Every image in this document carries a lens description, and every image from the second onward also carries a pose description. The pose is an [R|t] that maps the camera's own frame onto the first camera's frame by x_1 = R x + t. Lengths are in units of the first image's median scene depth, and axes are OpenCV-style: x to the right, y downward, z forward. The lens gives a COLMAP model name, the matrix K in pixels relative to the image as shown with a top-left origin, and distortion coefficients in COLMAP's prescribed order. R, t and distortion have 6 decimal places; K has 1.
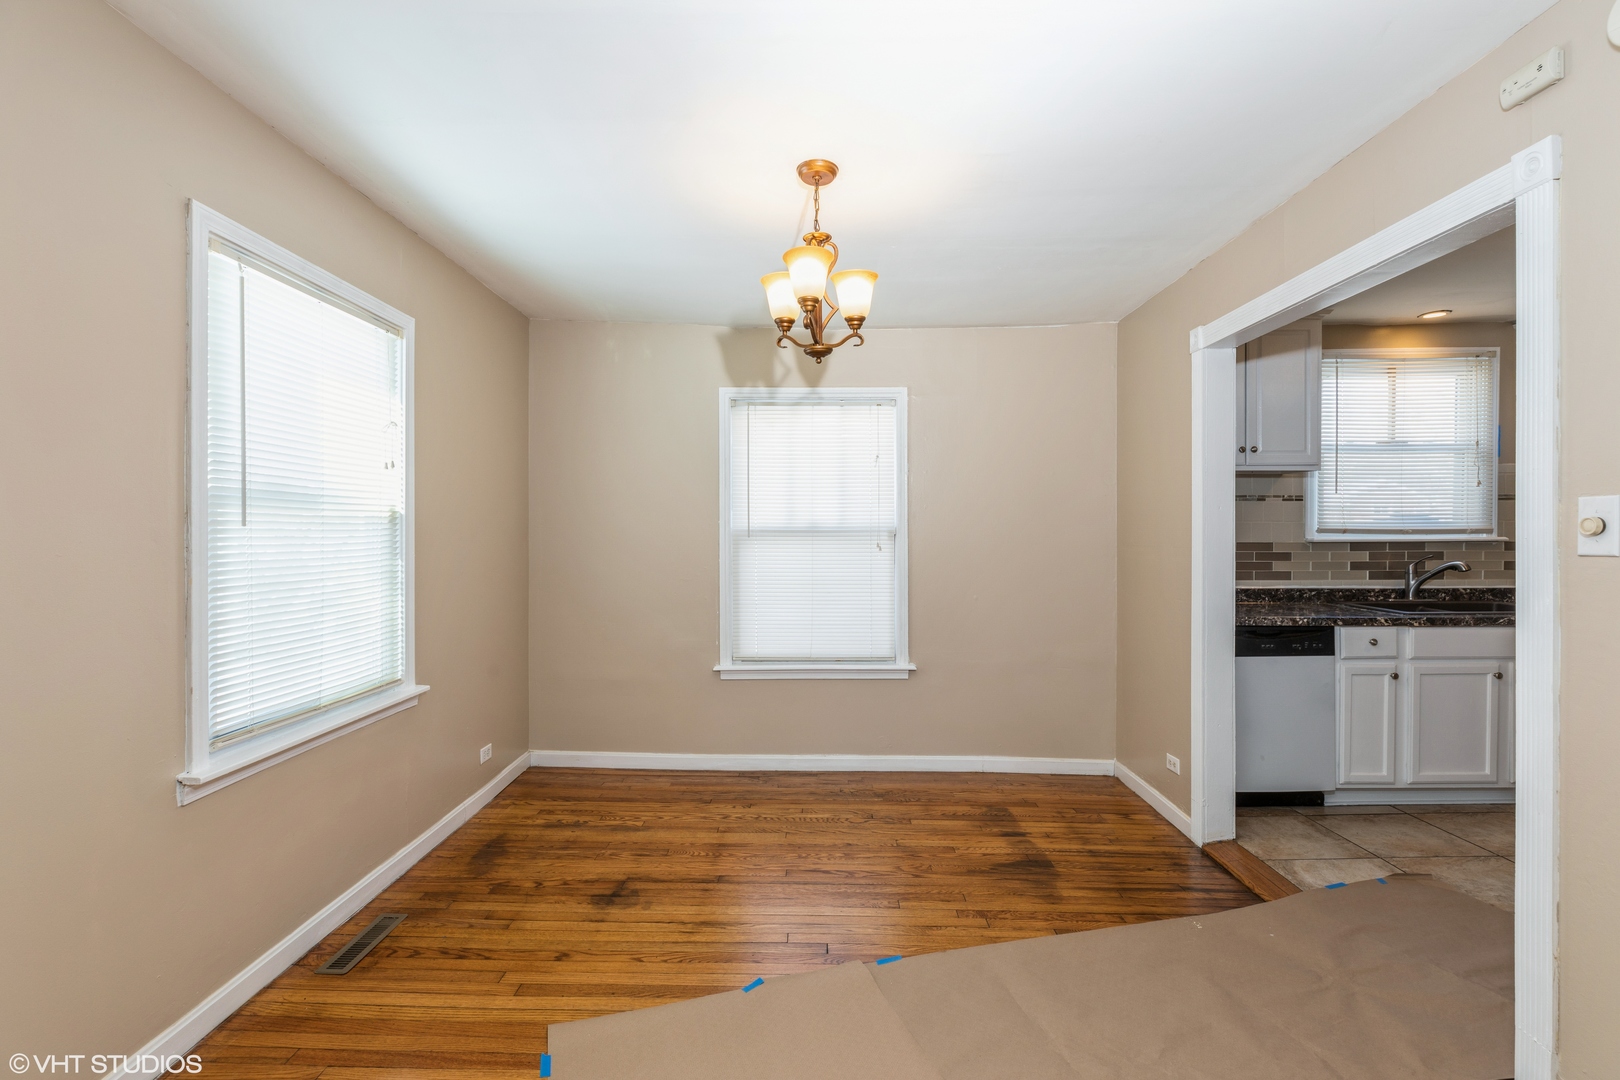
lens RADIAL K [[754.7, 0, 804.5], [0, 754.7, 535.2], [0, 0, 1]] dist [-0.001871, -0.000145]
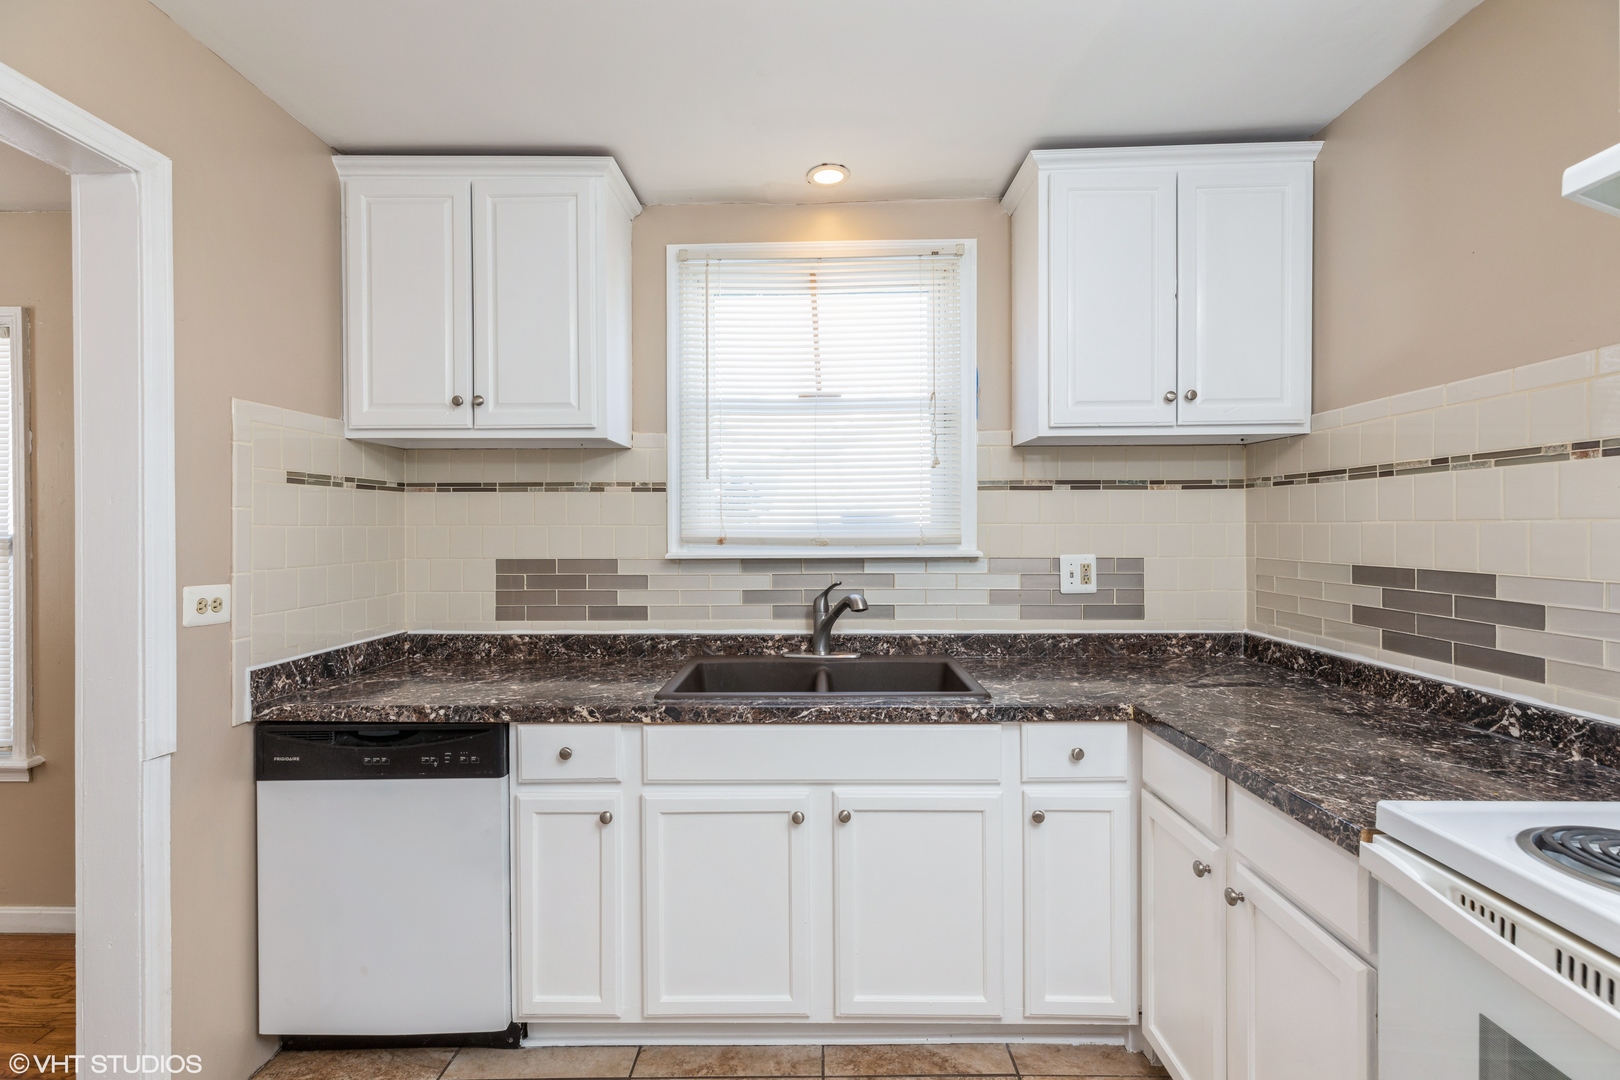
lens RADIAL K [[725.2, 0, 809.2], [0, 725.2, 528.6], [0, 0, 1]] dist [0.006002, 0.000258]
pose [[0.999999, -0.000531, 0.001389, 0.845691], [0.000542, 0.999971, -0.007544, -0.011733], [-0.001385, 0.007545, 0.999971, 0.443960]]
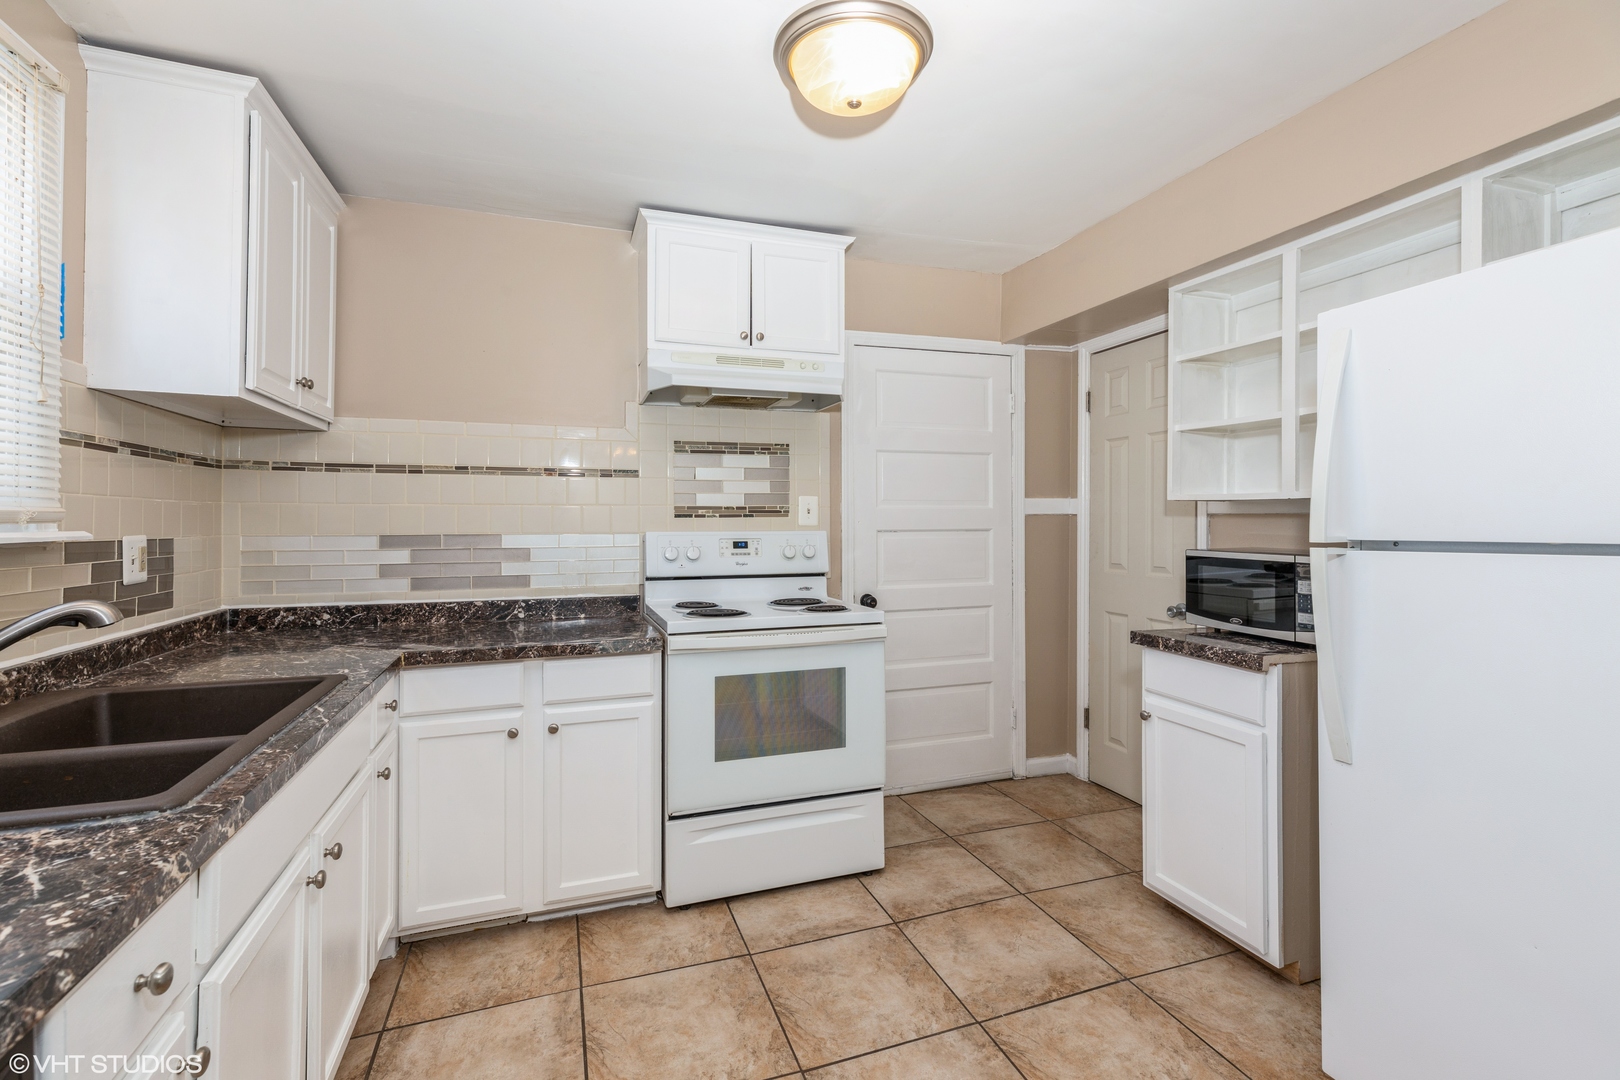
lens RADIAL K [[725.2, 0, 809.2], [0, 725.2, 528.6], [0, 0, 1]] dist [0.006002, 0.000258]
pose [[-0.346005, -0.004393, 0.938222, 0.431203], [0.010232, 0.999912, 0.008456, 0.001903], [-0.938177, 0.012526, -0.345929, 0.809679]]
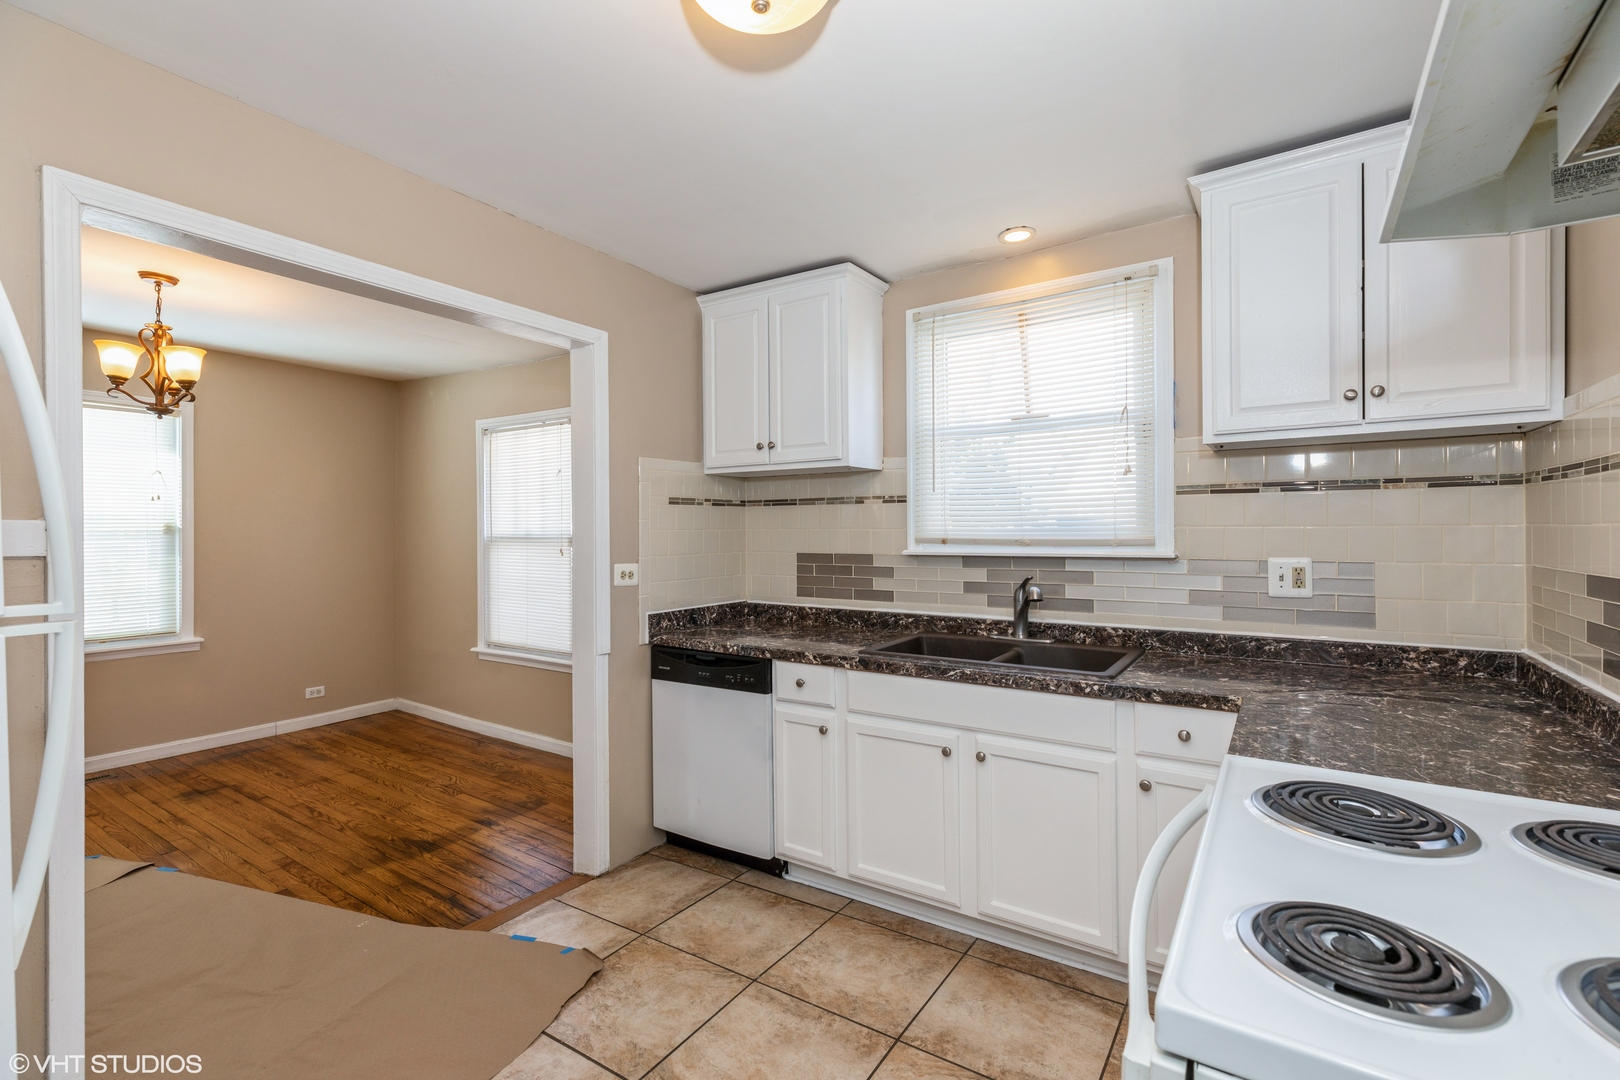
lens RADIAL K [[721.9, 0, 808.4], [0, 721.9, 533.2], [0, 0, 1]] dist [0.004620, 0.000252]
pose [[0.841083, 0.000600, -0.540906, 1.070553], [-0.001646, 0.999998, -0.001451, -0.013090], [0.540904, 0.002110, 0.841082, 0.334949]]
